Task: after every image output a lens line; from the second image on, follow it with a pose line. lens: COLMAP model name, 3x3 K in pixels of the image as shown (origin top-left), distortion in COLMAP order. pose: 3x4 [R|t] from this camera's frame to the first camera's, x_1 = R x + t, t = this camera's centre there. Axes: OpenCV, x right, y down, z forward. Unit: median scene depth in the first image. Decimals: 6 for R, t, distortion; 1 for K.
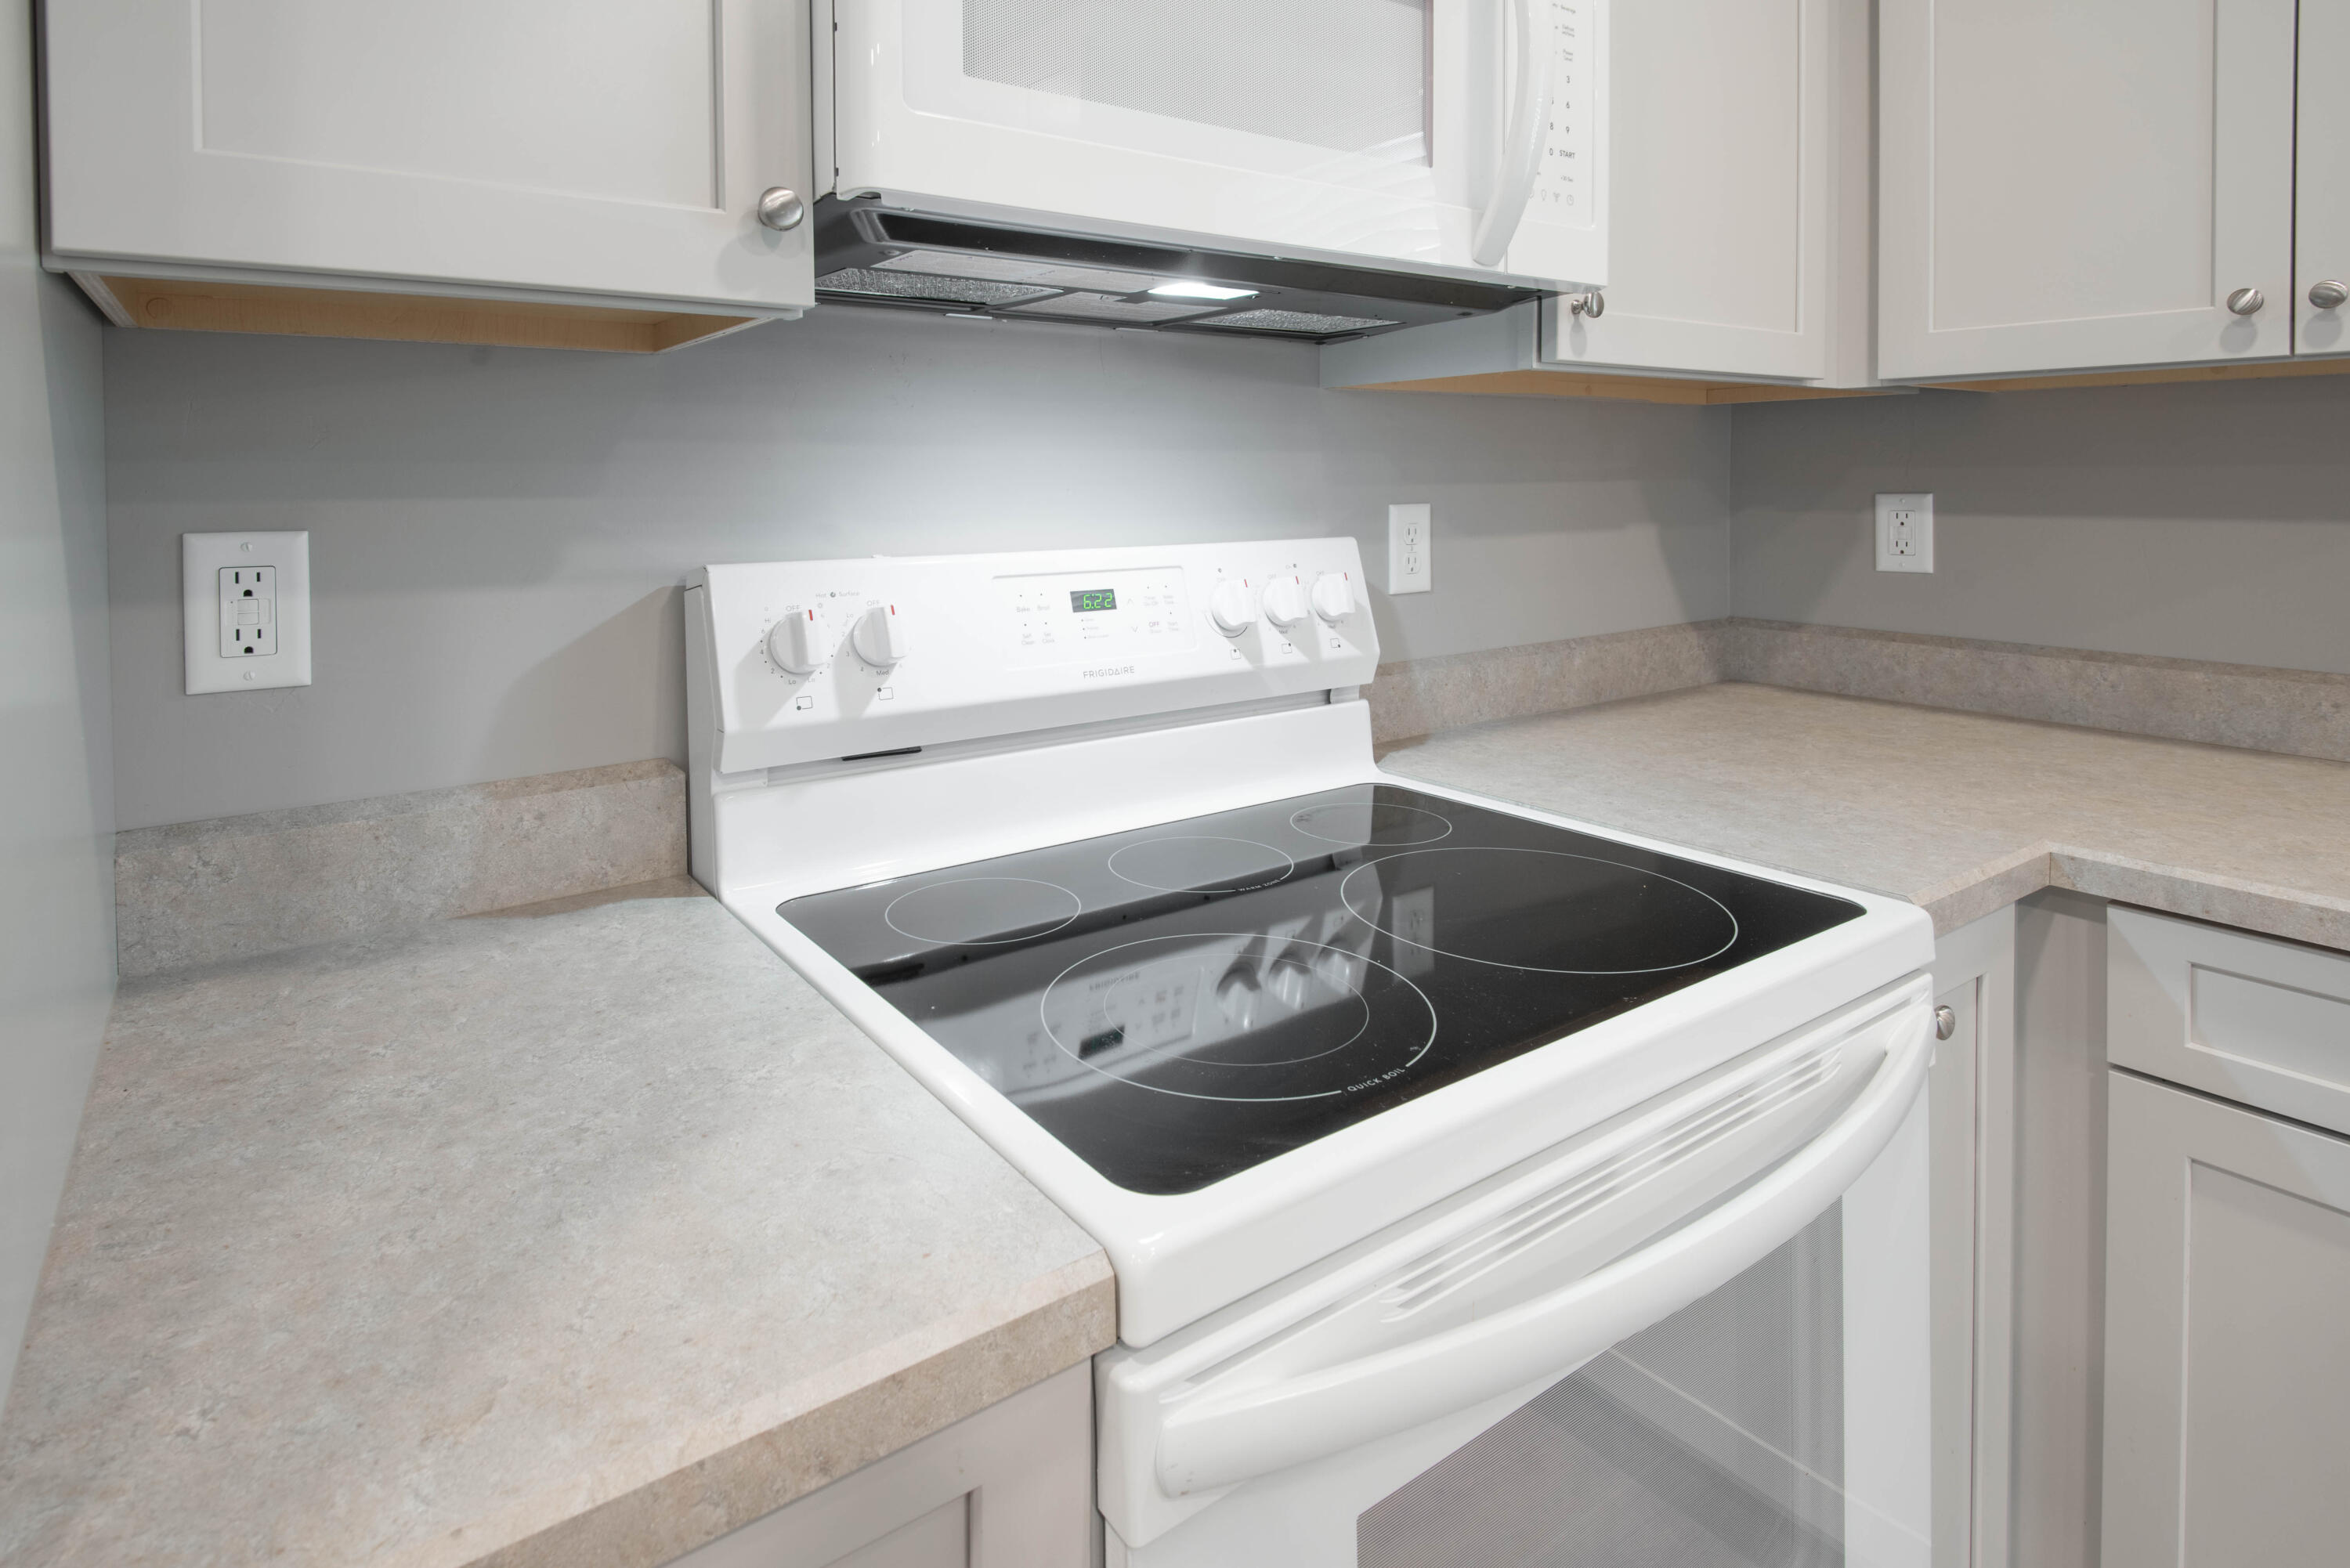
lens RADIAL K [[1231.2, 0, 1180.6], [0, 1231.2, 498.0], [0, 0, 1]] dist [0.003541, -0.019057]
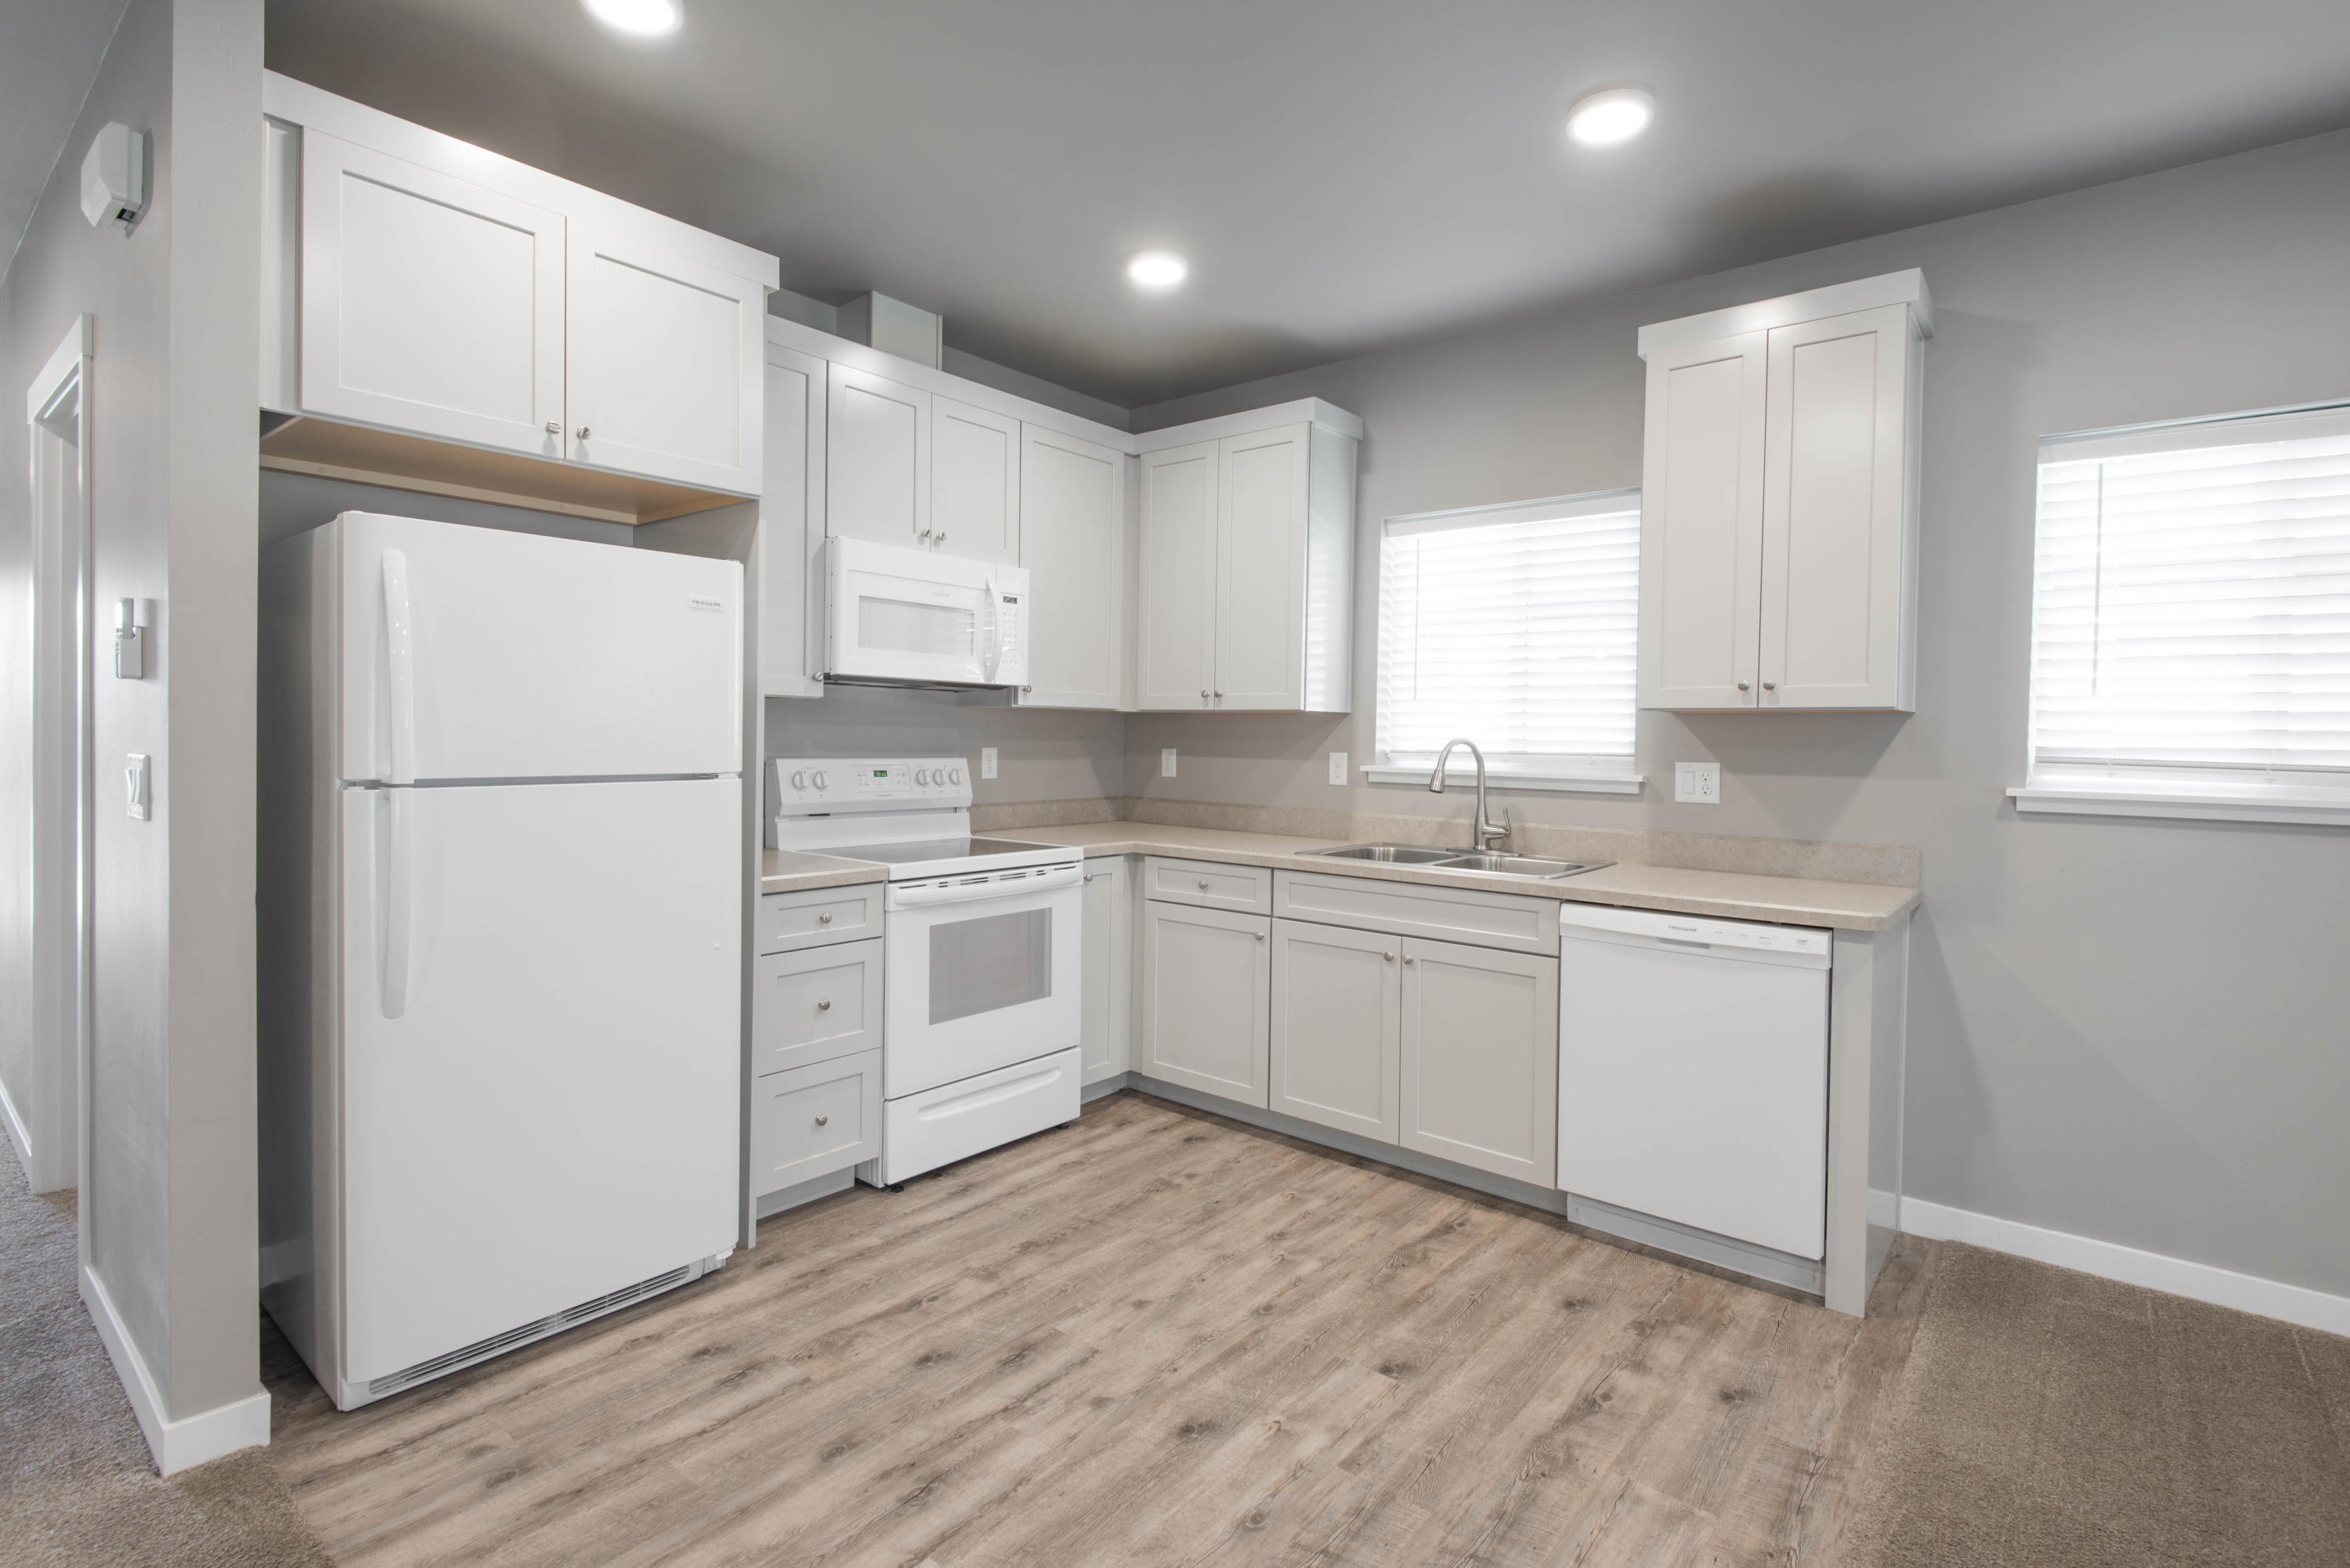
lens RADIAL K [[1119.1, 0, 1210.8], [0, 1119.1, 751.4], [0, 0, 1]] dist [0.030919, -0.021245]
pose [[0.963737, 0.015212, 0.266421, -0.013481], [-0.013376, 0.999873, -0.008705, 0.034247], [-0.266519, 0.004826, 0.963818, -1.907313]]
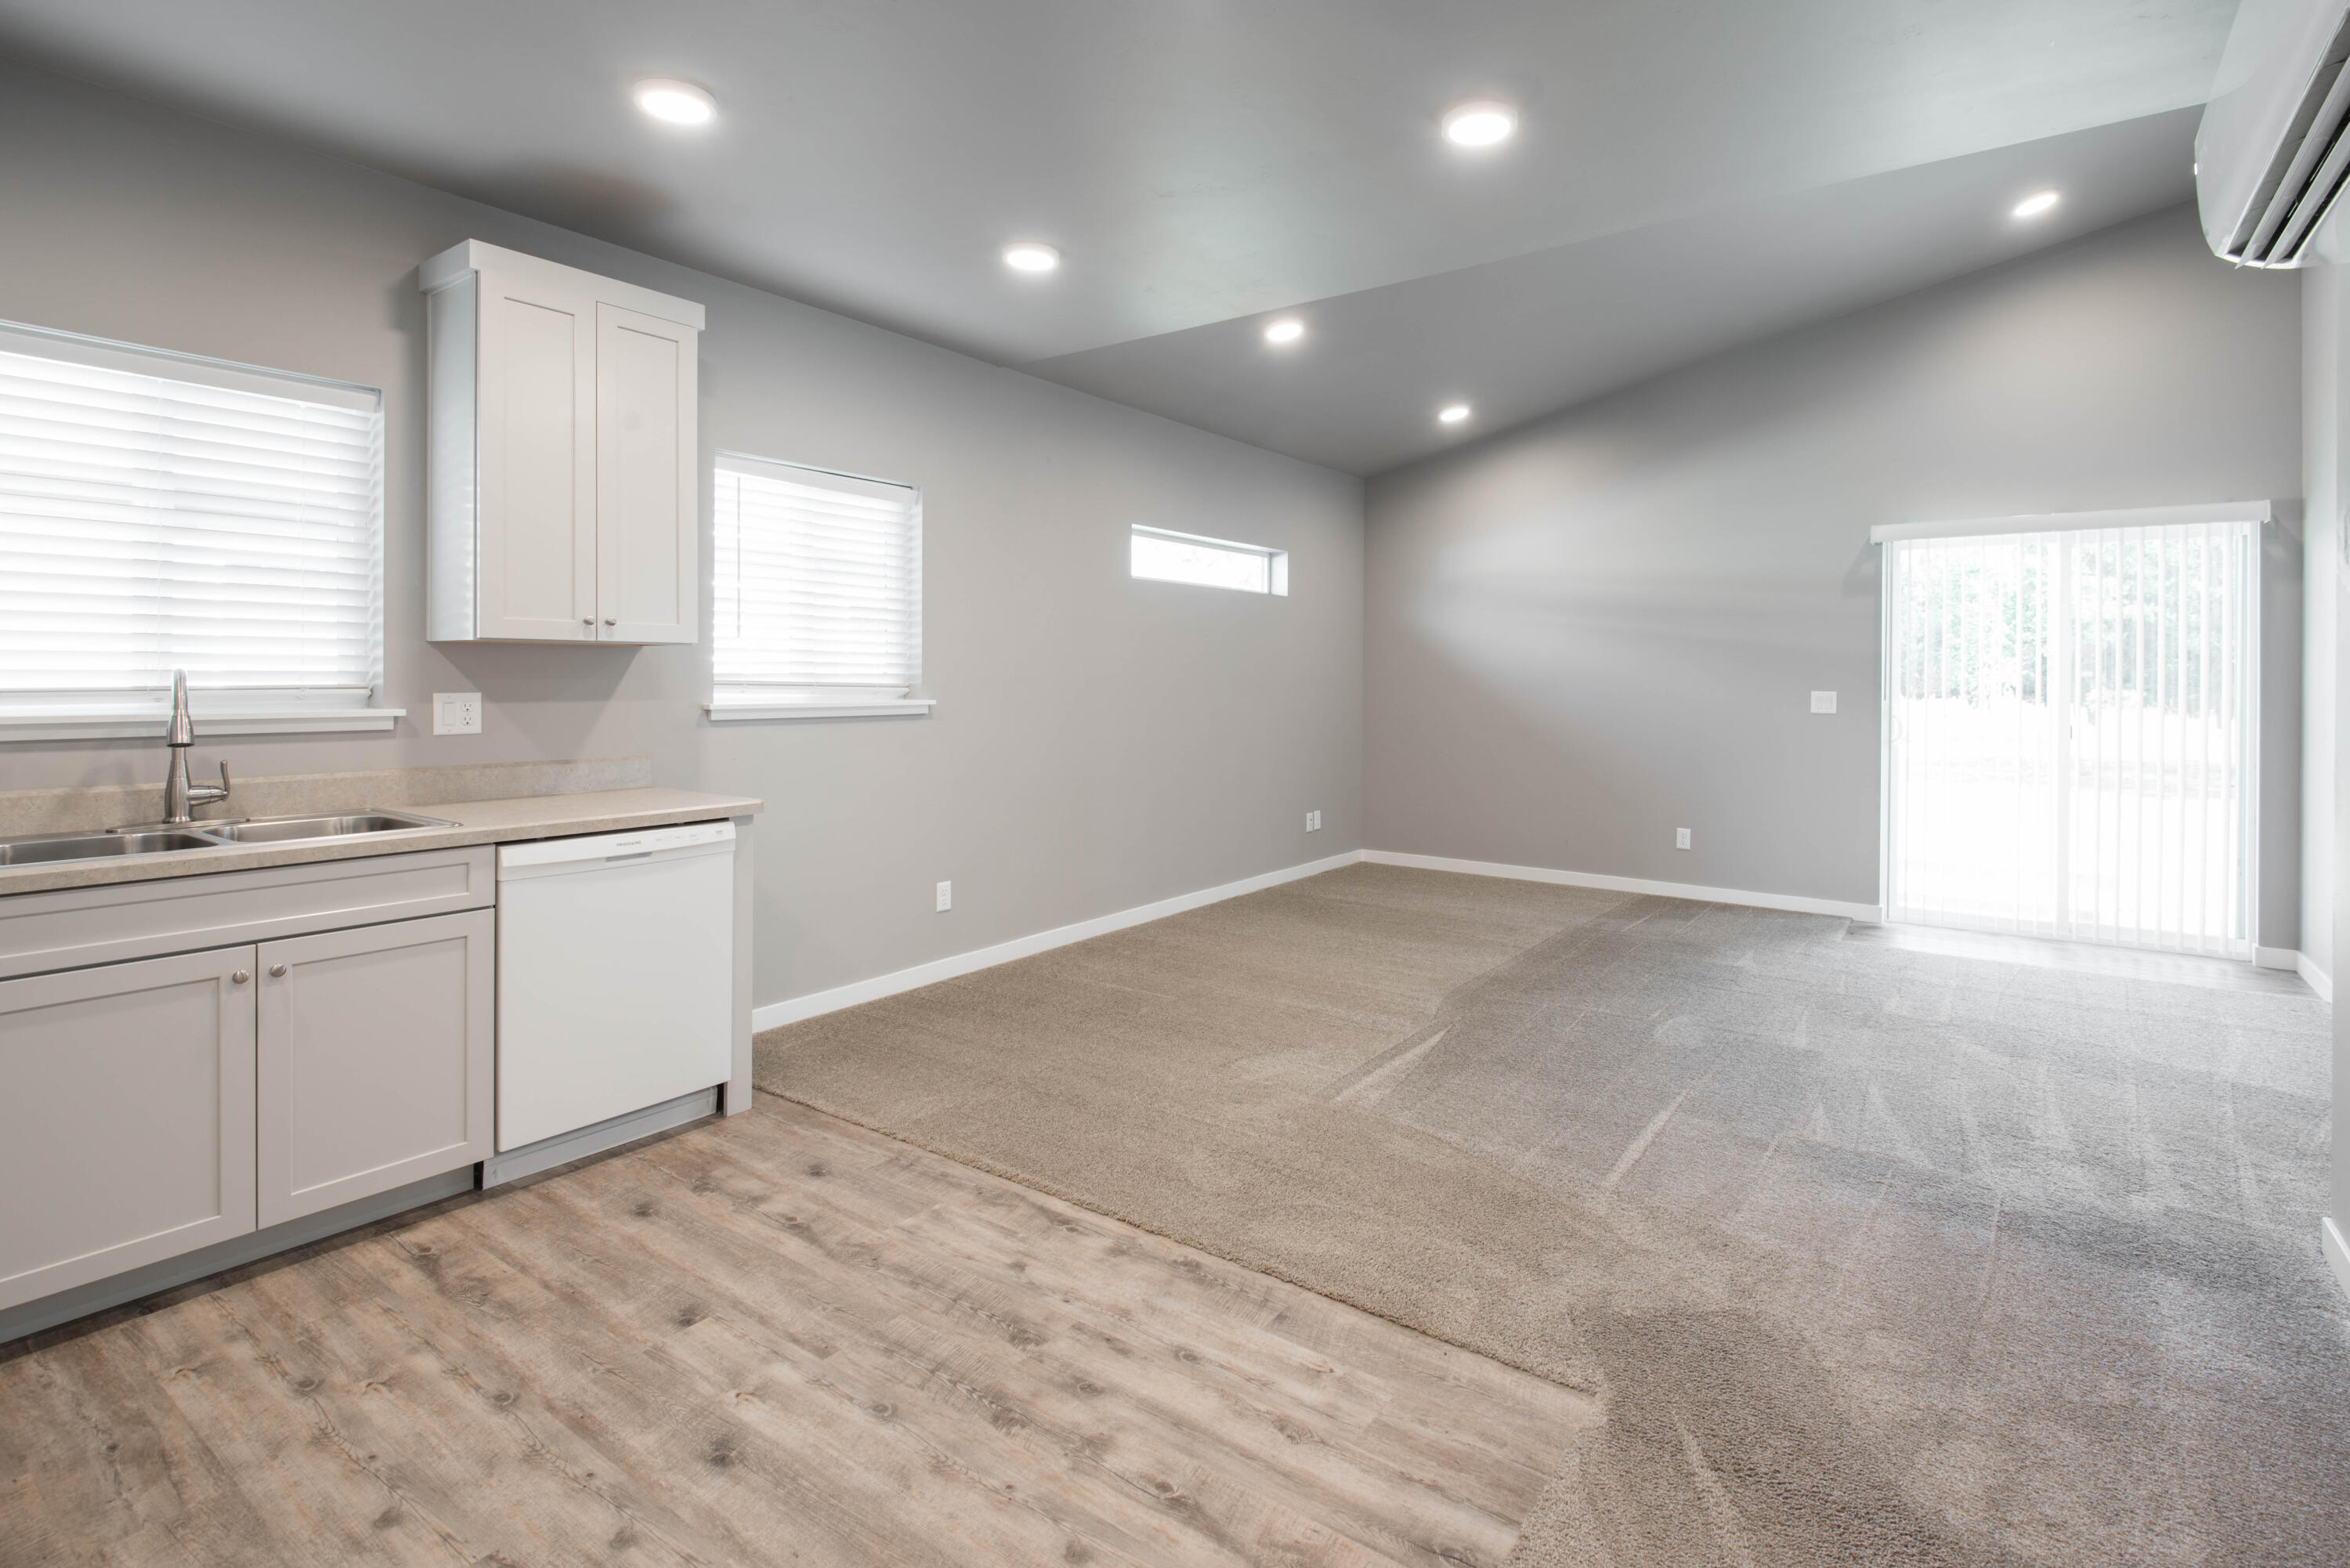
lens RADIAL K [[1115.3, 0, 1177.3], [0, 1115.3, 674.1], [0, 0, 1]] dist [-0.001127, -0.001756]
pose [[-0.302891, 0.004944, 0.953012, -1.035846], [0.019669, 0.999806, 0.001065, 0.010804], [-0.952822, 0.019067, -0.302929, -0.590251]]
